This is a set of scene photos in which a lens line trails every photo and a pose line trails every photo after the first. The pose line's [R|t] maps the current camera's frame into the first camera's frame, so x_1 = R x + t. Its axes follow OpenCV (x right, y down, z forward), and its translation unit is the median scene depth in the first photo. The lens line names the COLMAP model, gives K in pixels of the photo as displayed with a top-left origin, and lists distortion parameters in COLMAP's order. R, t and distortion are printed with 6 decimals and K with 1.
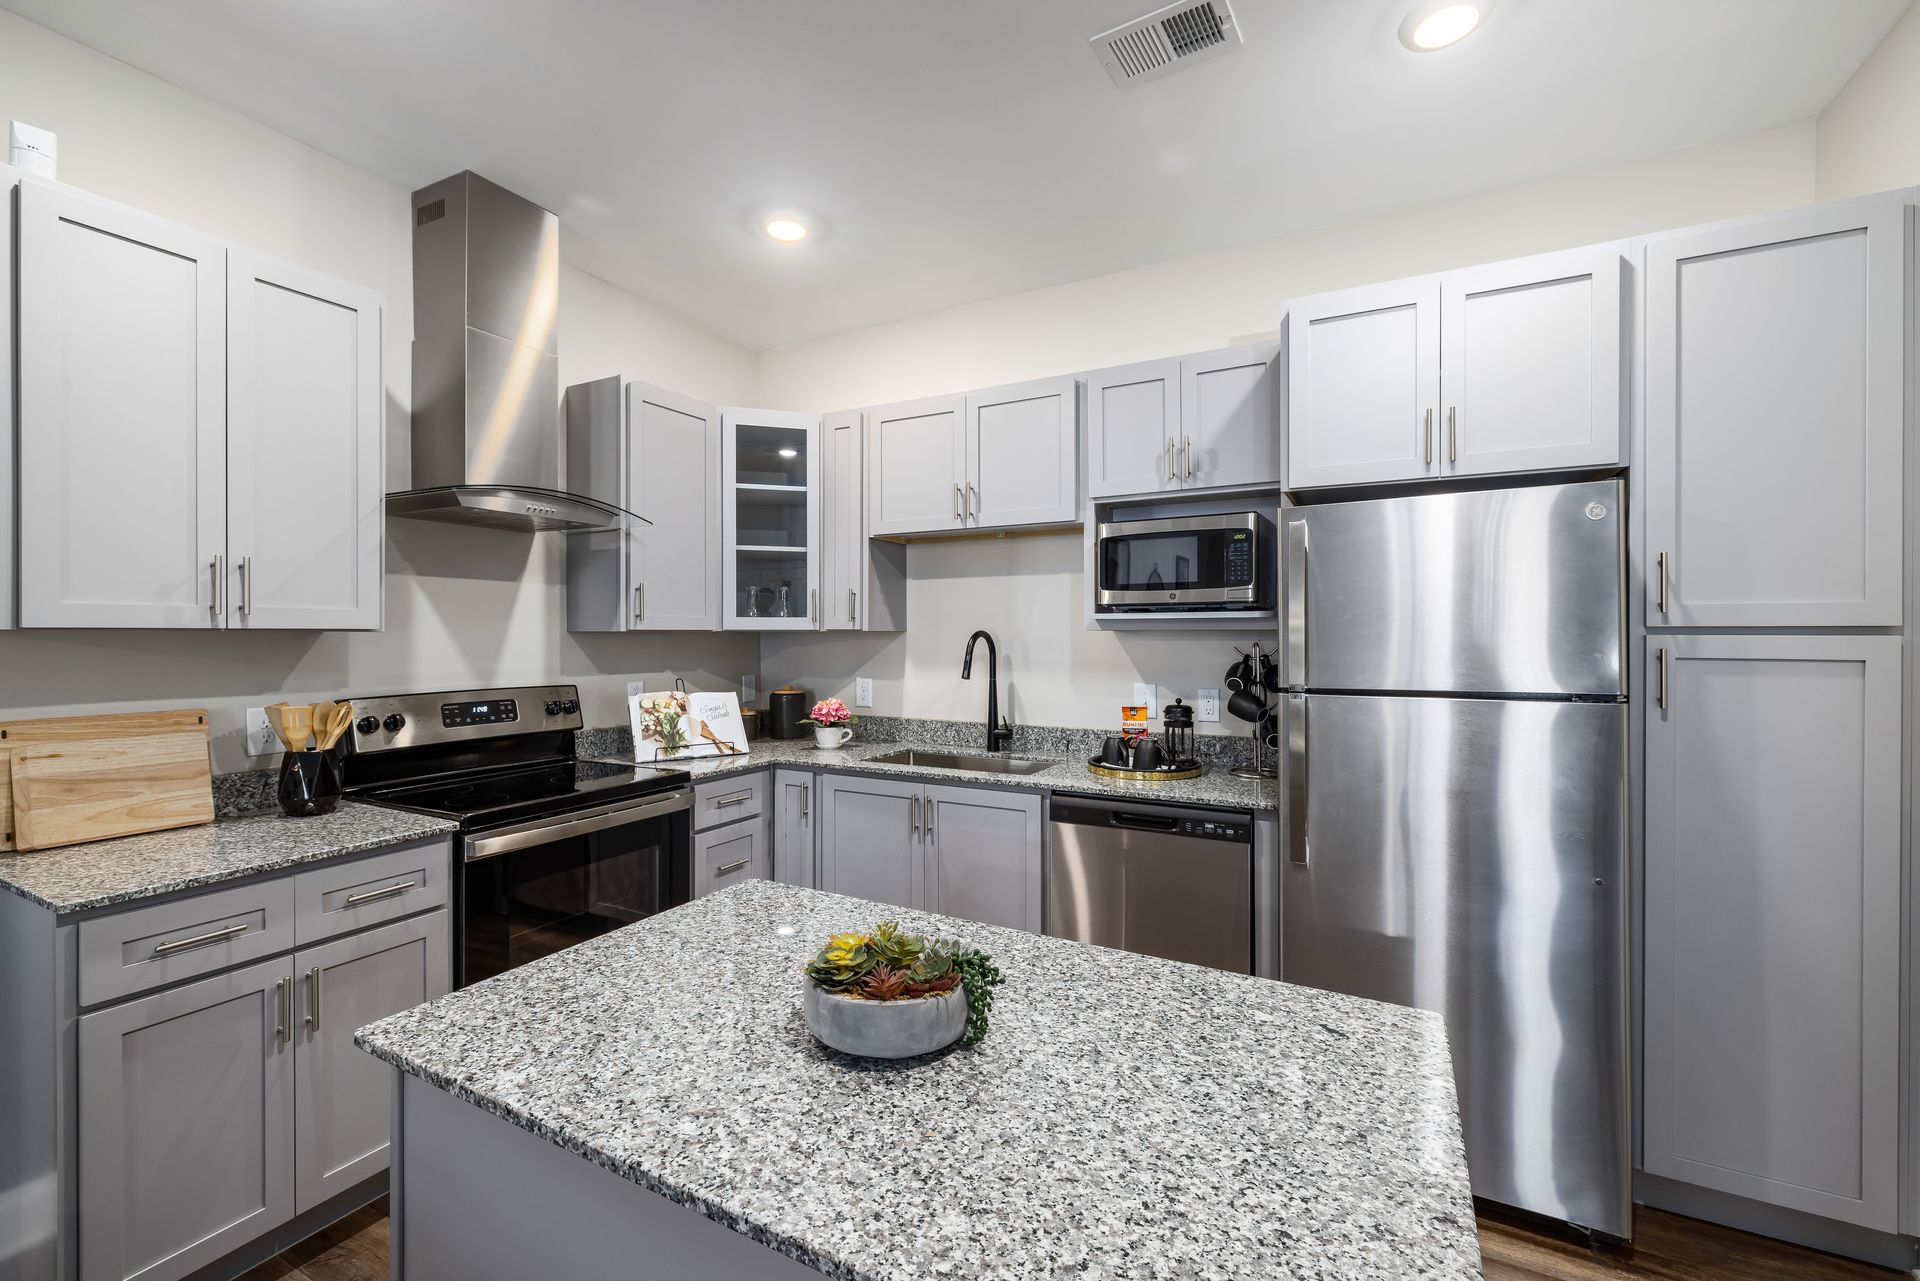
lens RADIAL K [[800.6, 0, 959.5], [0, 800.6, 635.1], [0, 0, 1]] dist [0.000713, 0.000396]
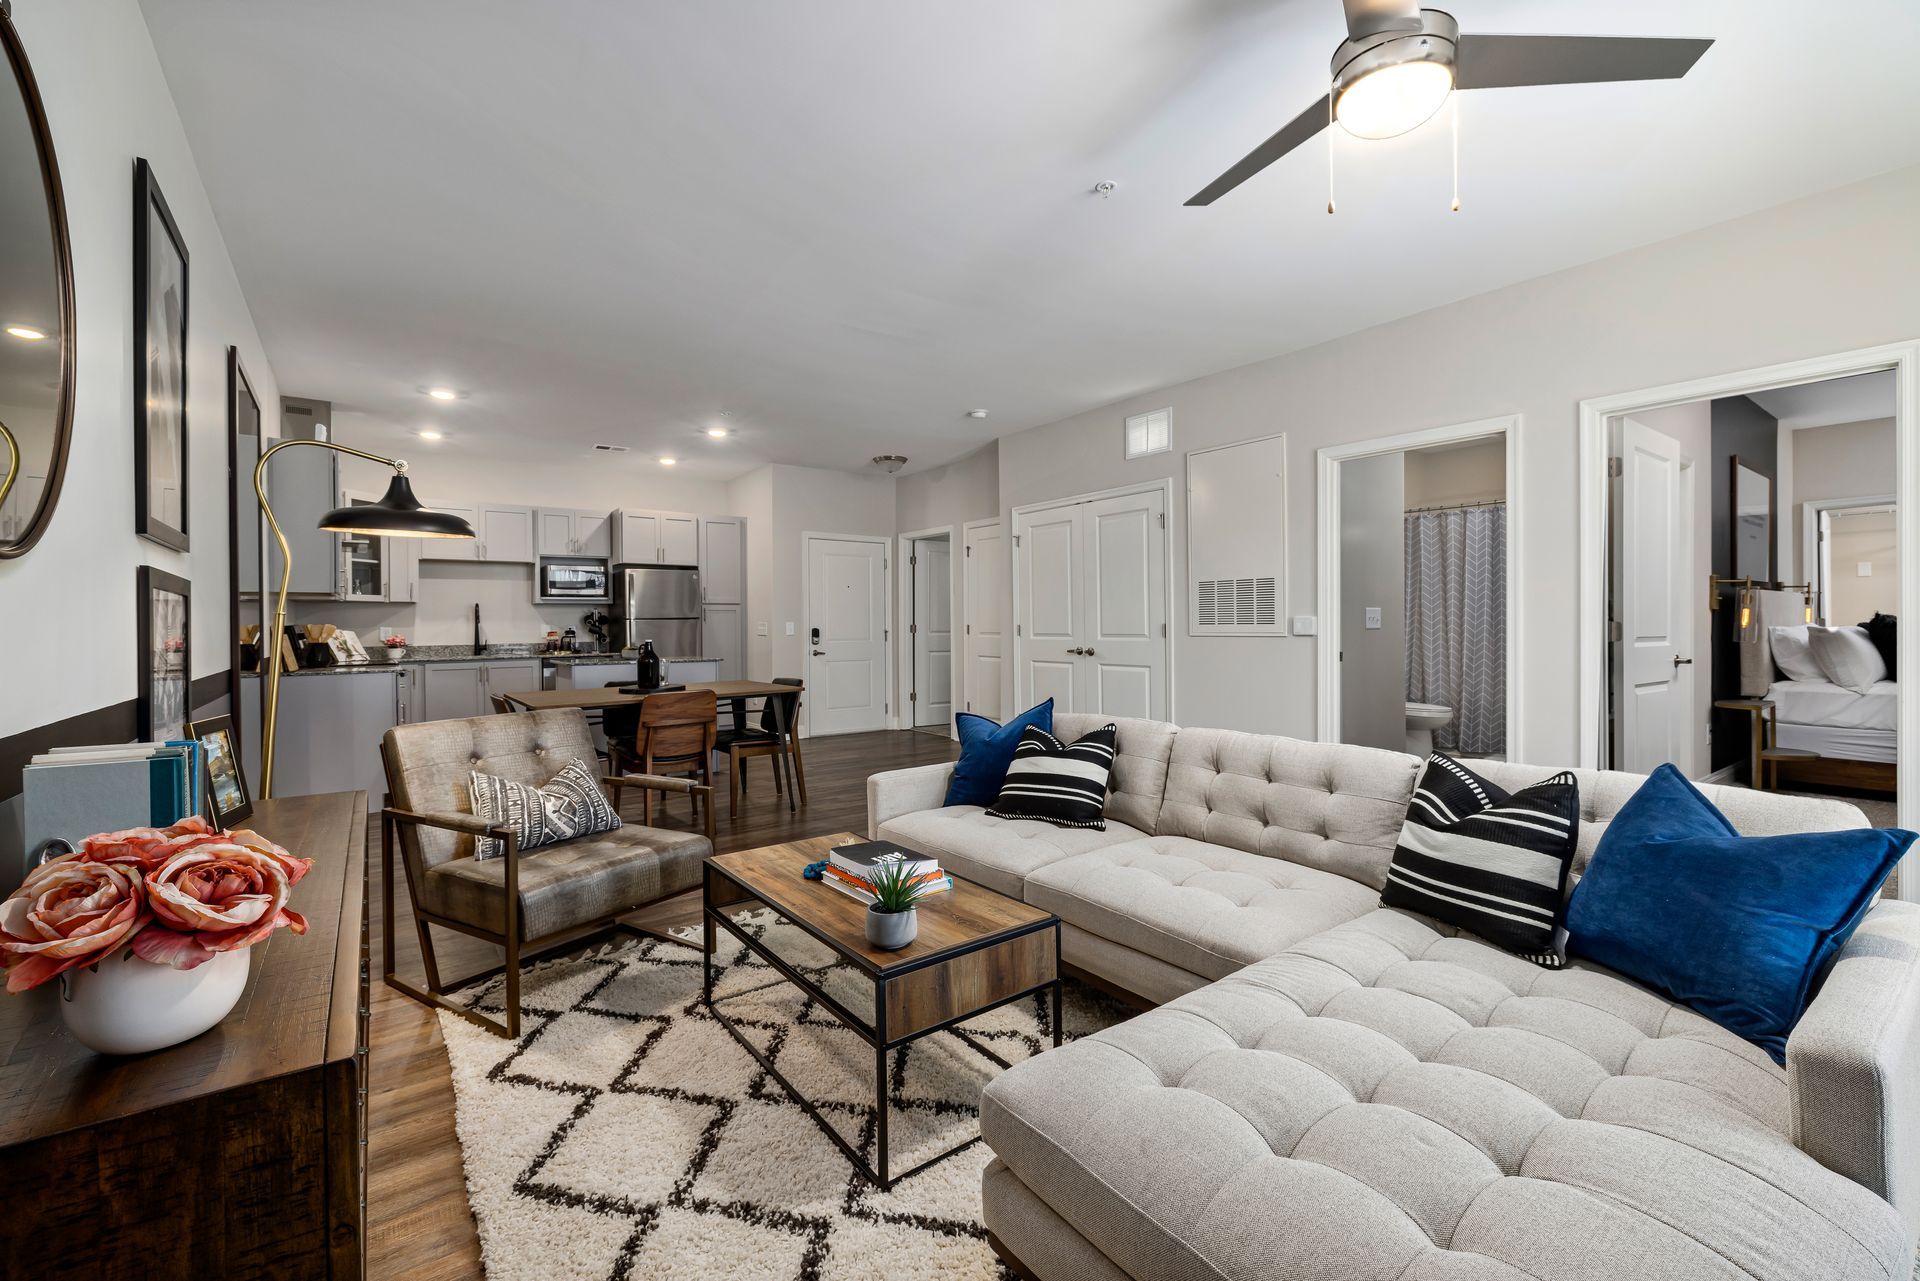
lens RADIAL K [[800.6, 0, 962.8], [0, 800.6, 621.3], [0, 0, 1]] dist [0.000713, 0.000396]
pose [[0.419934, -0.005898, 0.907536, -1.690918], [0.007643, 0.999966, 0.002962, 0.057986], [-0.907523, 0.005693, 0.419965, -1.430543]]
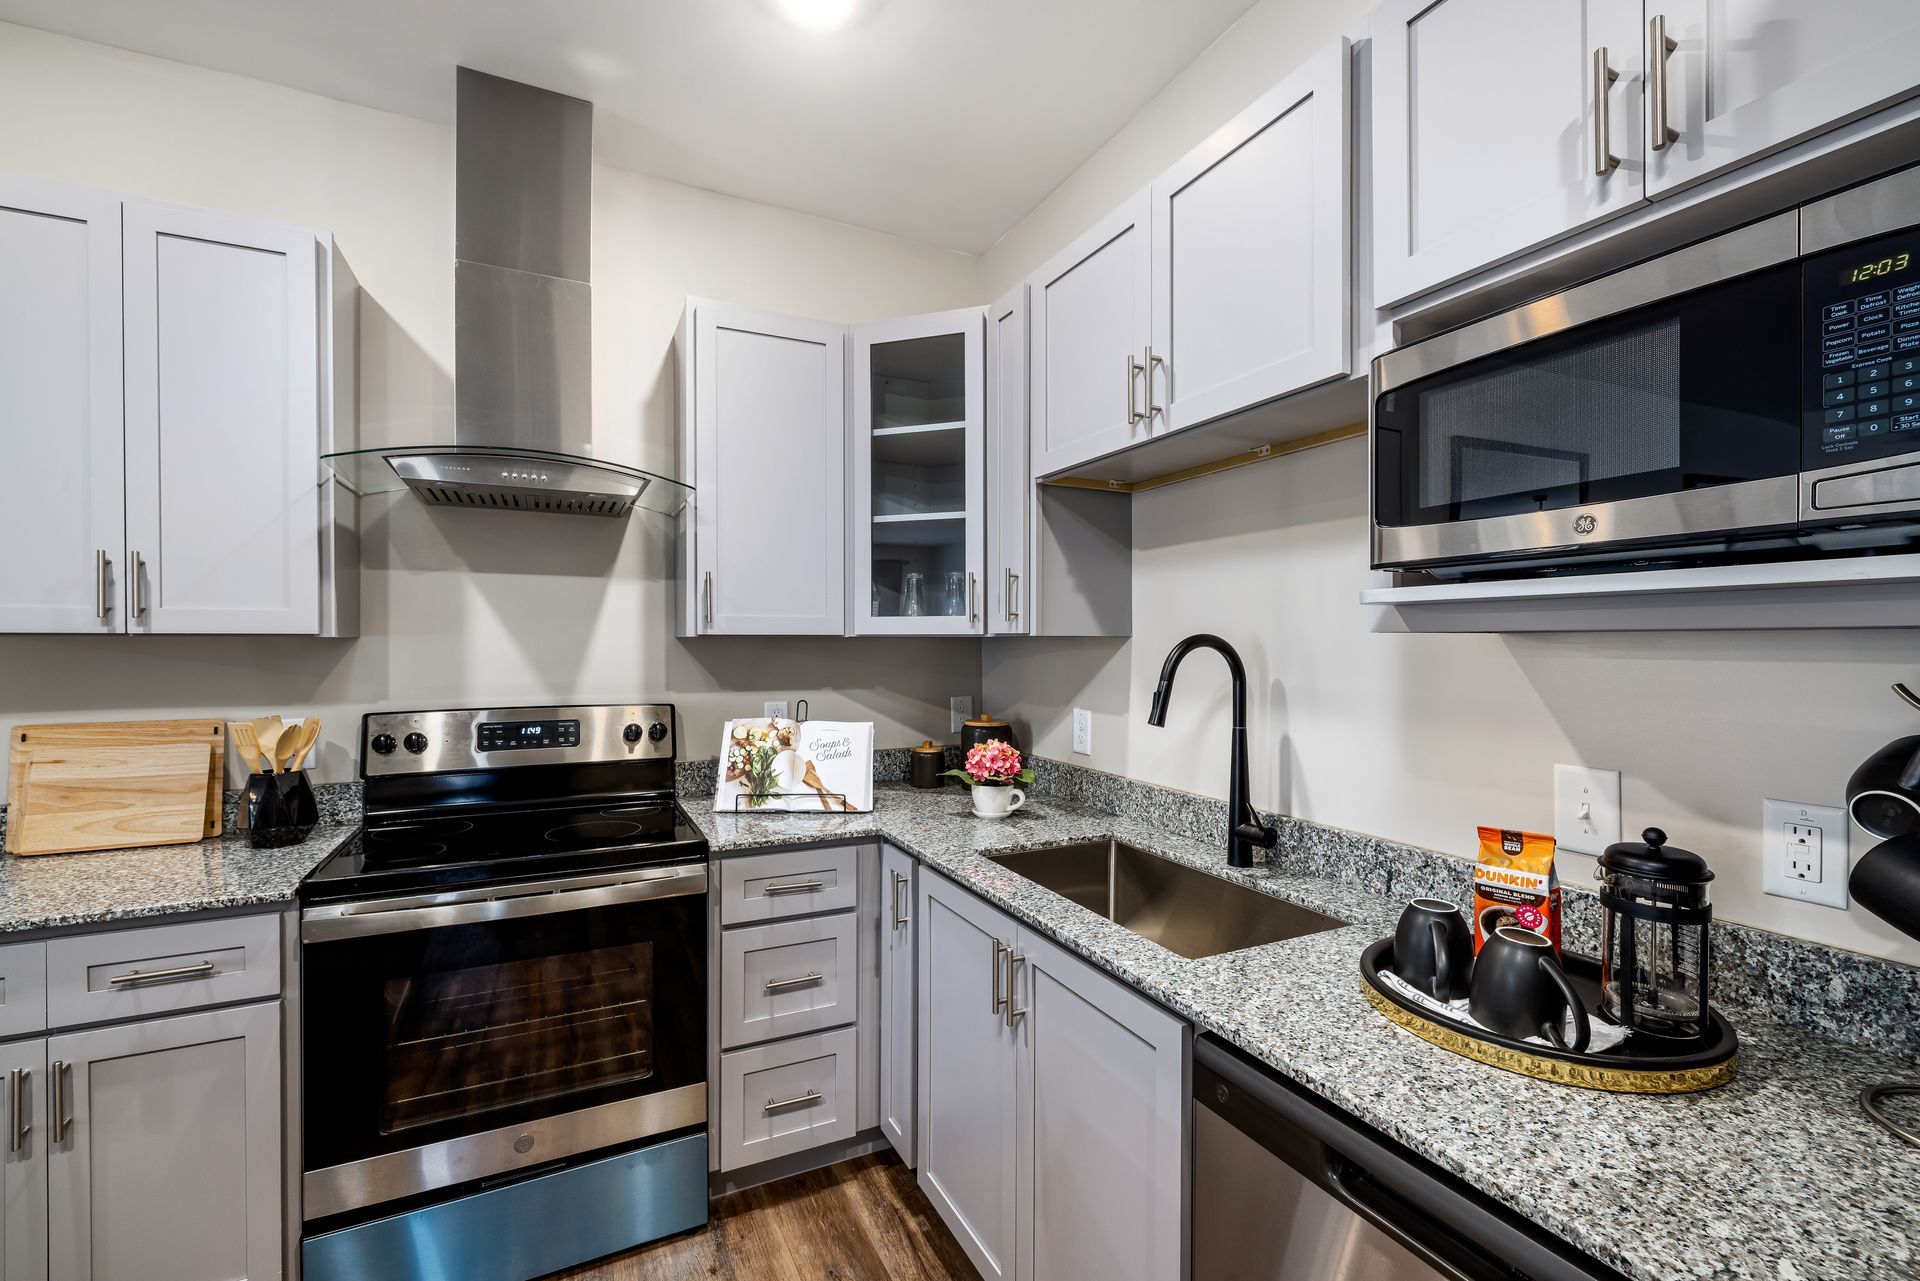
lens RADIAL K [[800.6, 0, 953.3], [0, 800.6, 644.2], [0, 0, 1]] dist [0.000713, 0.000396]
pose [[0.811620, 0.002543, -0.584180, 0.226457], [-0.002439, 0.999997, 0.000966, 0.000826], [0.584181, 0.000641, 0.811623, 0.537899]]
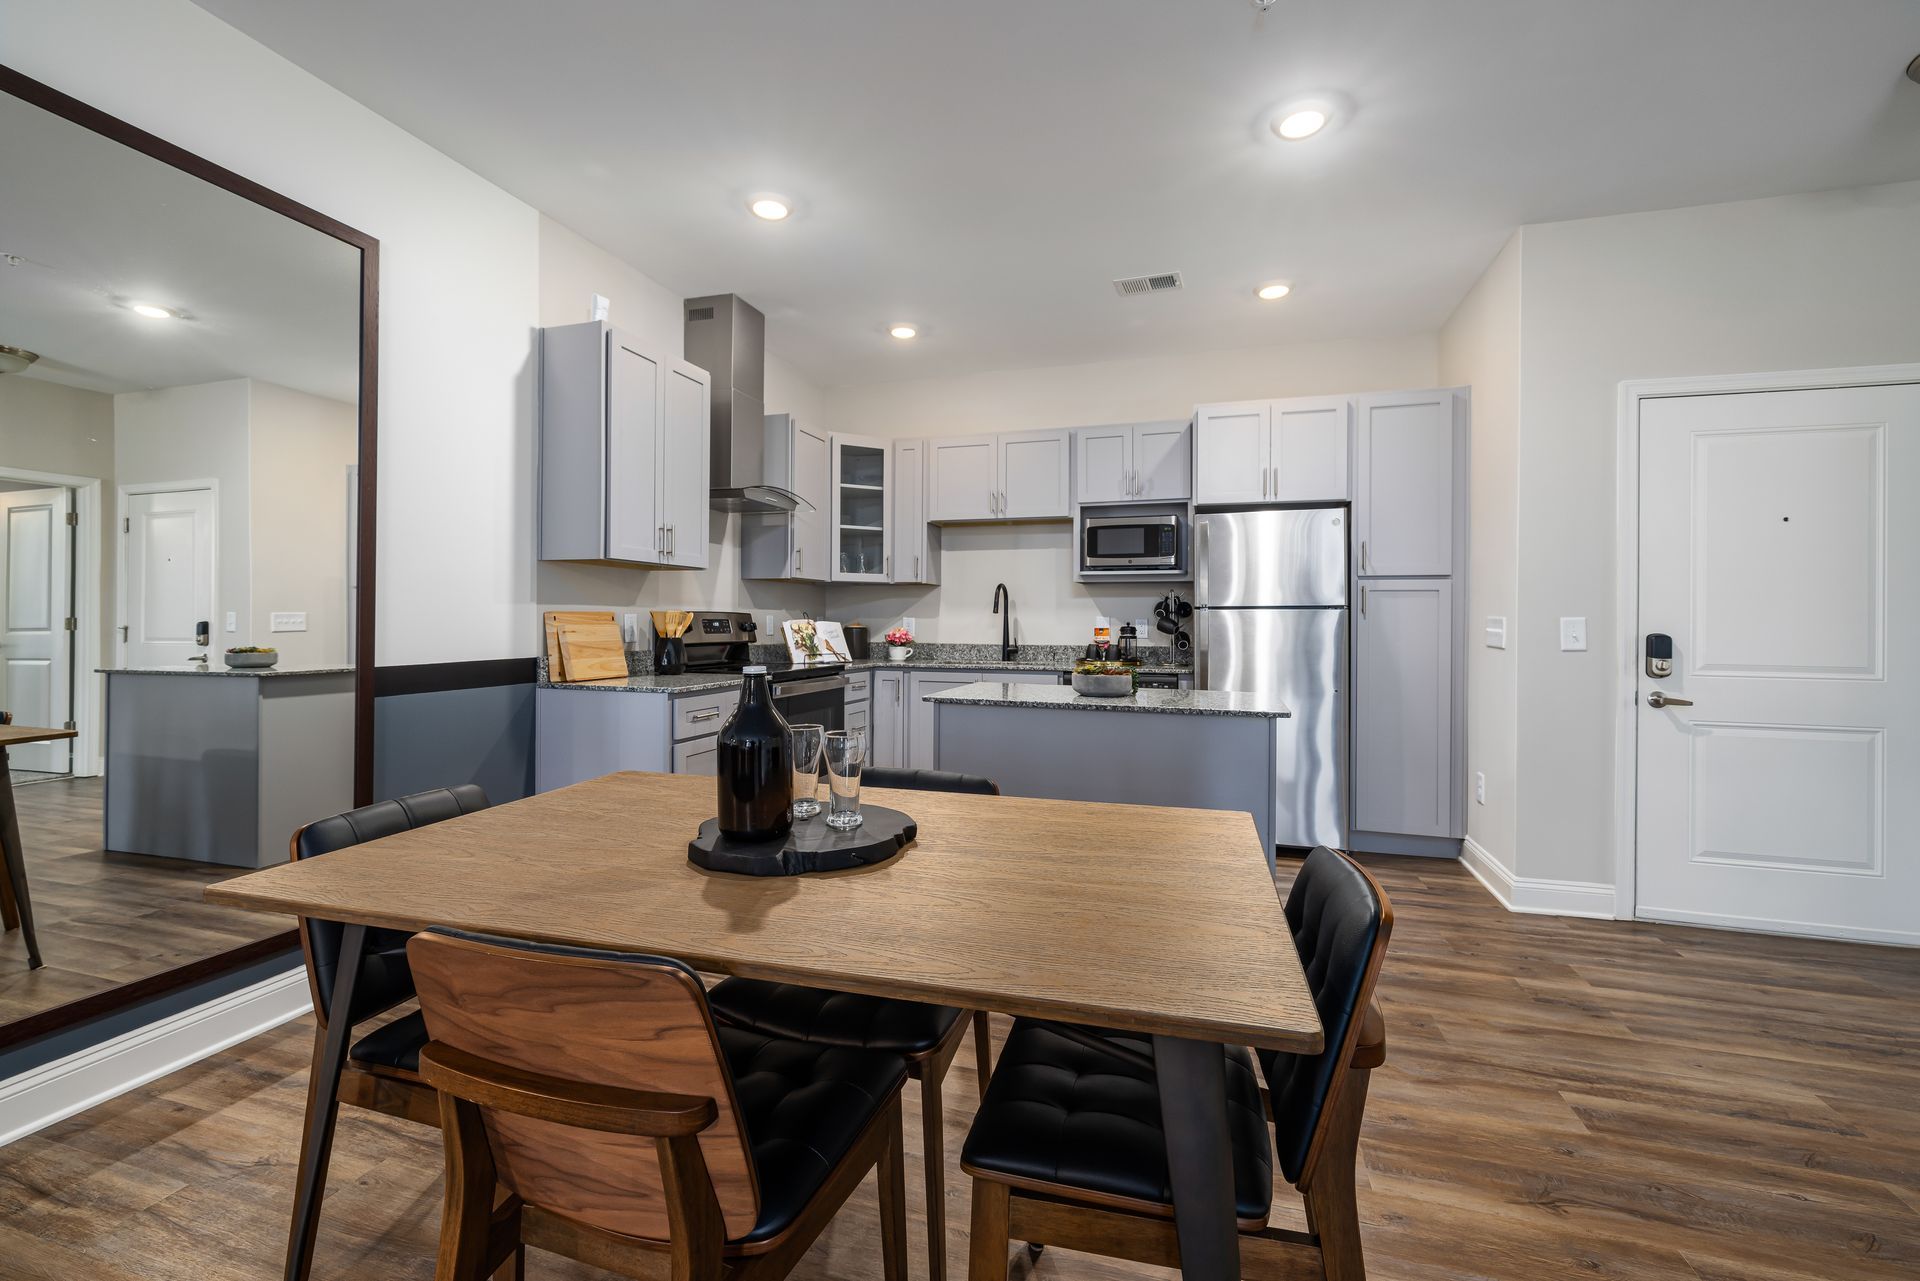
lens RADIAL K [[800.6, 0, 964.3], [0, 800.6, 614.5], [0, 0, 1]] dist [0.000713, 0.000396]
pose [[0.982179, 0.007848, 0.187782, -0.383581], [-0.006510, 0.999949, -0.007744, 0.076675], [-0.187833, 0.006383, 0.982180, -0.600157]]
